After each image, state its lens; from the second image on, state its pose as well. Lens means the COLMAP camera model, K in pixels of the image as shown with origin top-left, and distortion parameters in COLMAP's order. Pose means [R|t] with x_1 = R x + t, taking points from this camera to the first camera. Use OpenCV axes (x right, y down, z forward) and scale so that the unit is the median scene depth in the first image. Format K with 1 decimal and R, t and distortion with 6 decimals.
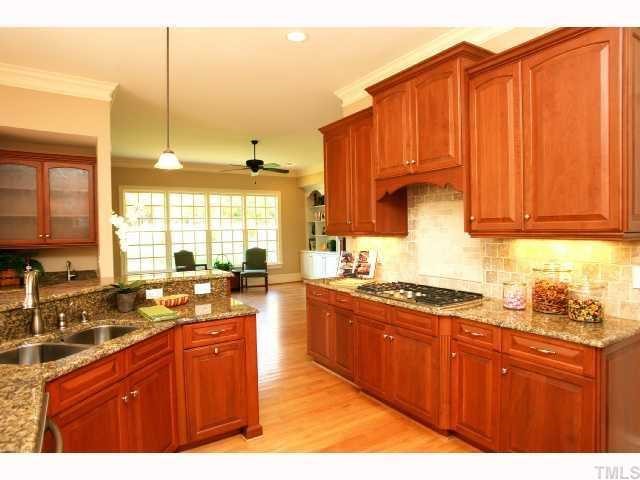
lens RADIAL K [[373.8, 0, 317.5], [0, 373.8, 238.8], [0, 0, 1]] dist [0.001162, -0.001437]
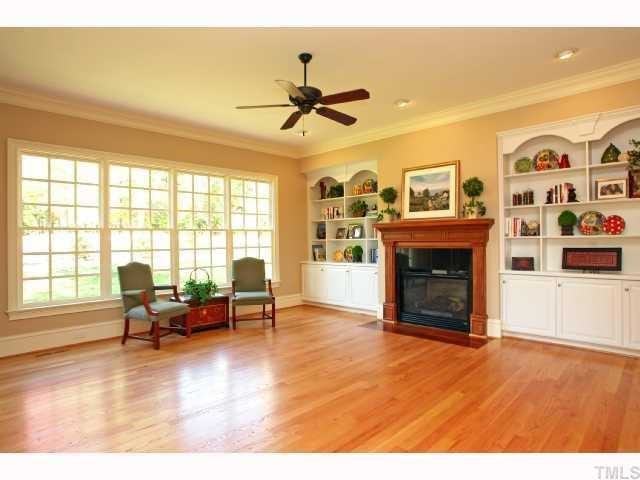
lens RADIAL K [[373.8, 0, 321.2], [0, 373.8, 236.2], [0, 0, 1]] dist [0.001162, -0.001437]
pose [[0.977072, 0.007486, 0.212778, -0.174680], [0.000386, 0.999318, -0.036927, 0.010248], [-0.212910, 0.036163, 0.976402, 0.326364]]
